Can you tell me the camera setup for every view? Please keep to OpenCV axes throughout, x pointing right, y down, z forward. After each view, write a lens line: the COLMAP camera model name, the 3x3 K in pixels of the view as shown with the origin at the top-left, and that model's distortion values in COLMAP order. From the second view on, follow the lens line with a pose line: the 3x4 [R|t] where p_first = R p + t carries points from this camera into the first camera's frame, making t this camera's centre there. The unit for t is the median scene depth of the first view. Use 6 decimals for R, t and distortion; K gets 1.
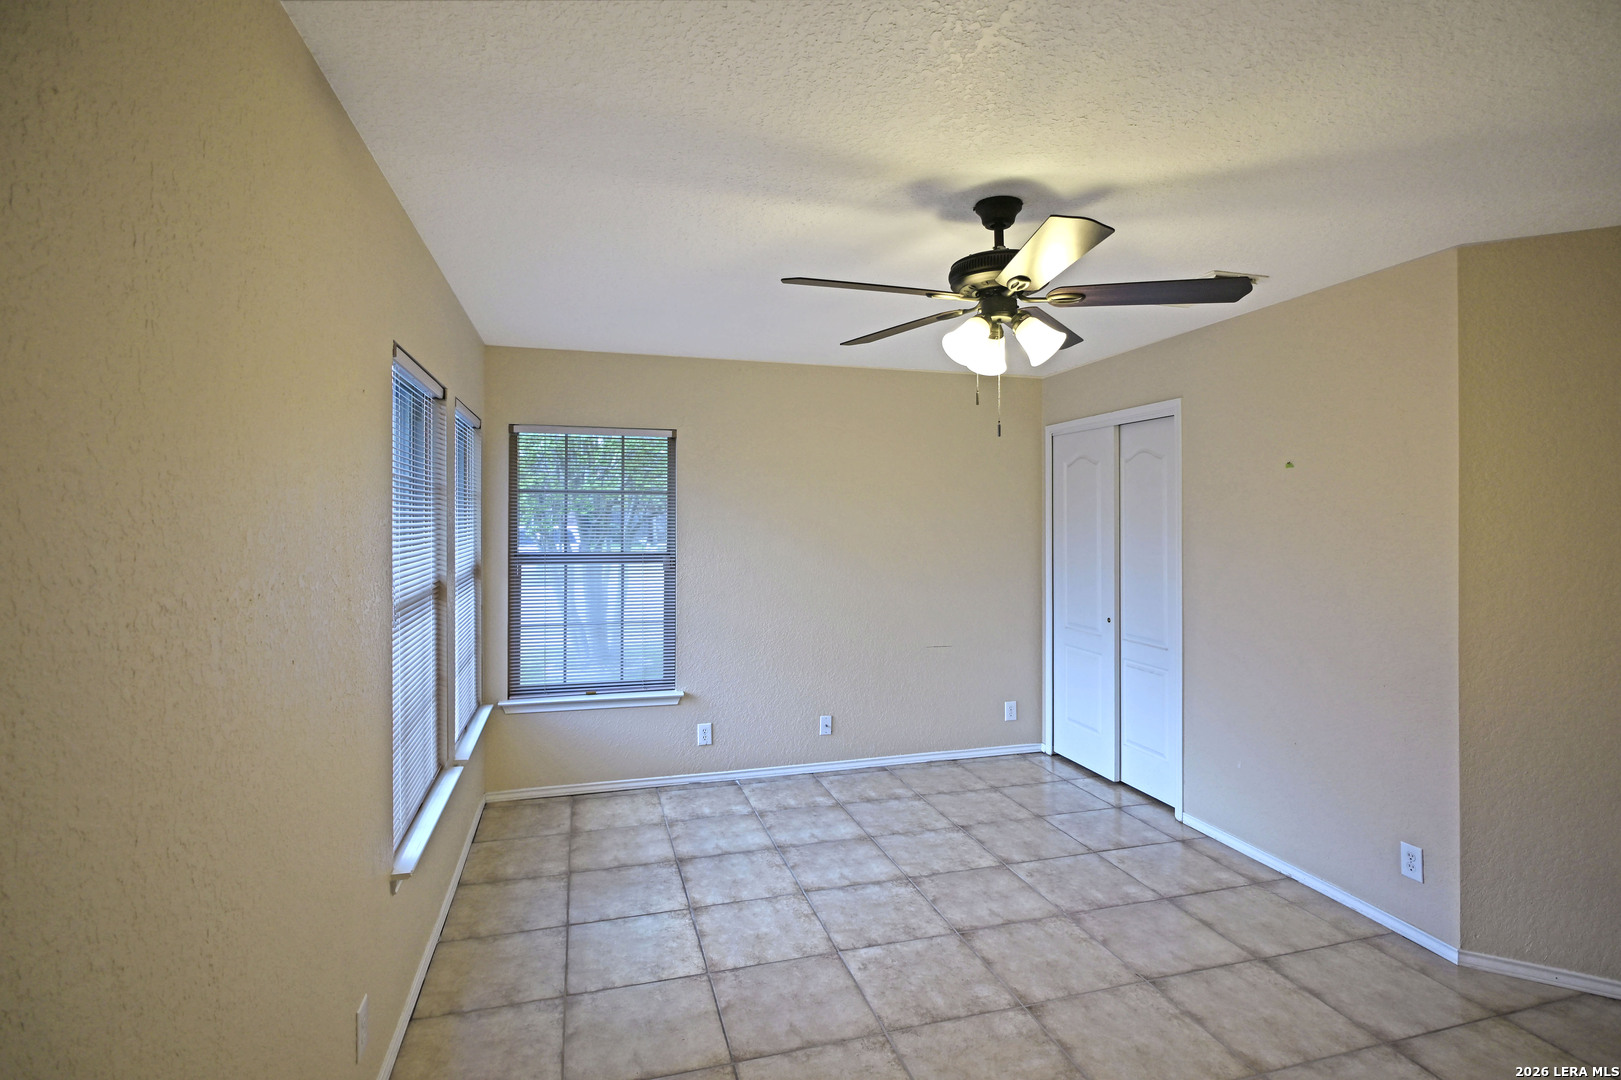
lens RADIAL K [[791.1, 0, 839.9], [0, 791.1, 515.0], [0, 0, 1]] dist [0.000279, 0.003812]
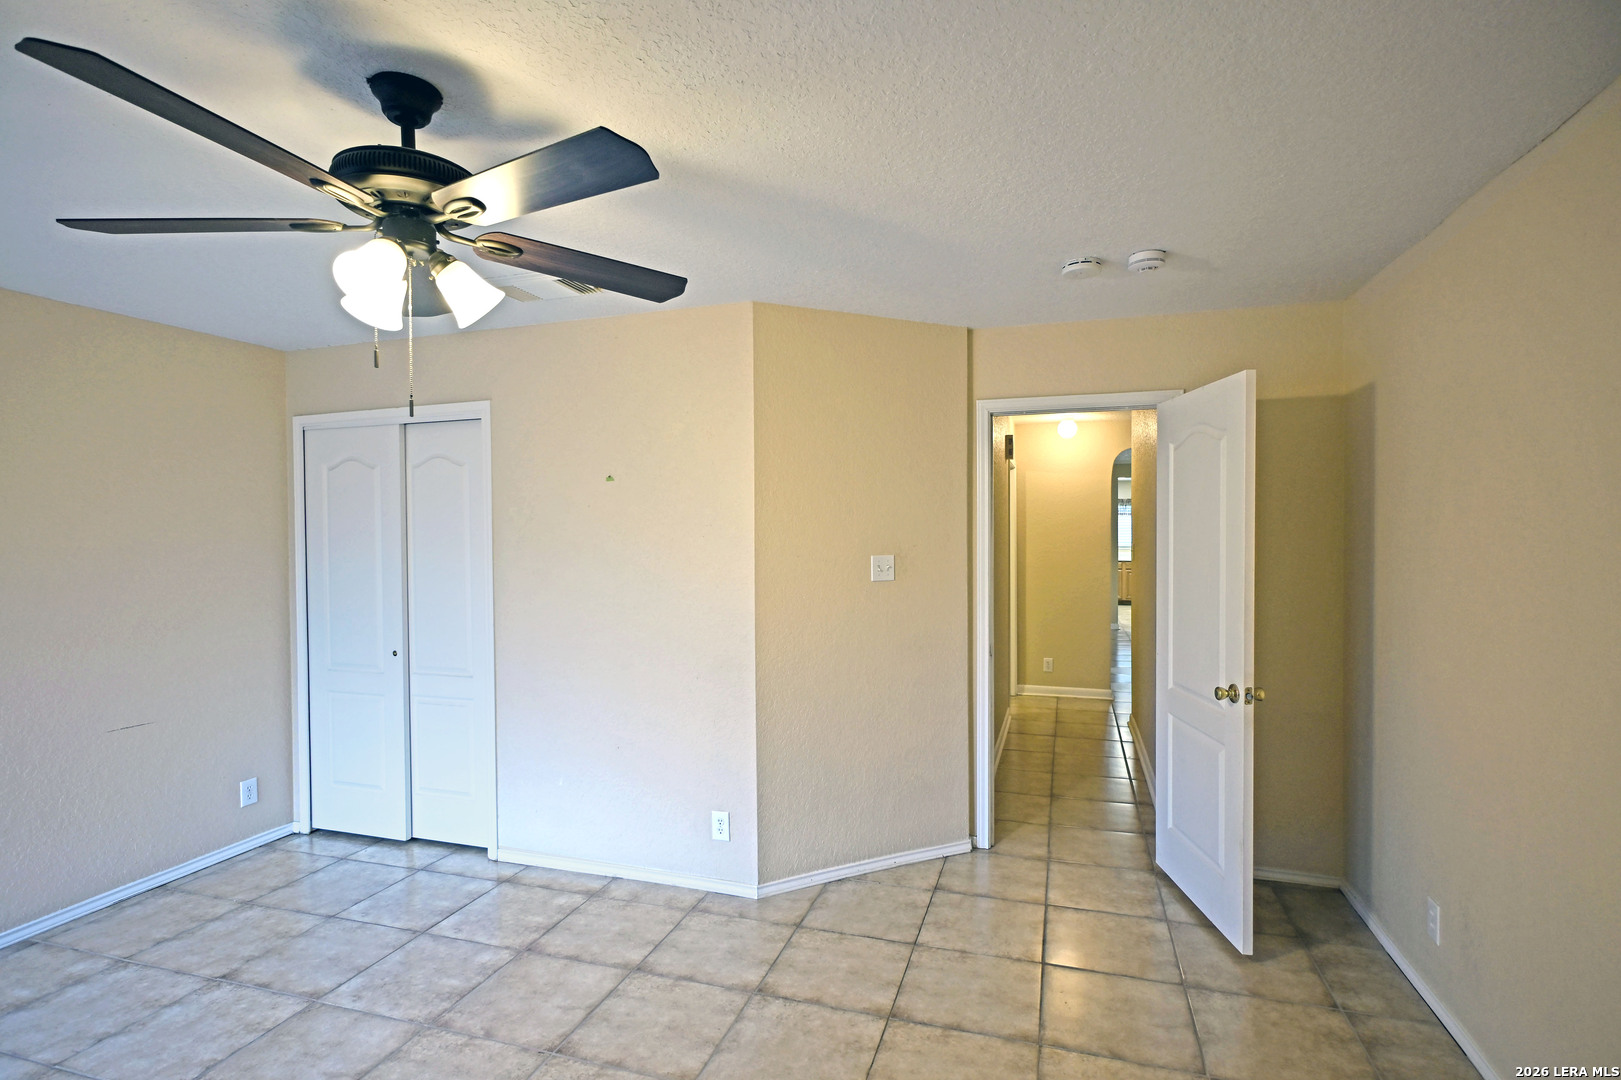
lens RADIAL K [[791.1, 0, 816.2], [0, 791.1, 540.7], [0, 0, 1]] dist [0.000279, 0.003812]
pose [[0.583615, -0.017520, 0.811841, -0.120079], [0.008625, 0.999845, 0.015377, 0.004254], [-0.811984, -0.001972, 0.583676, 0.199657]]
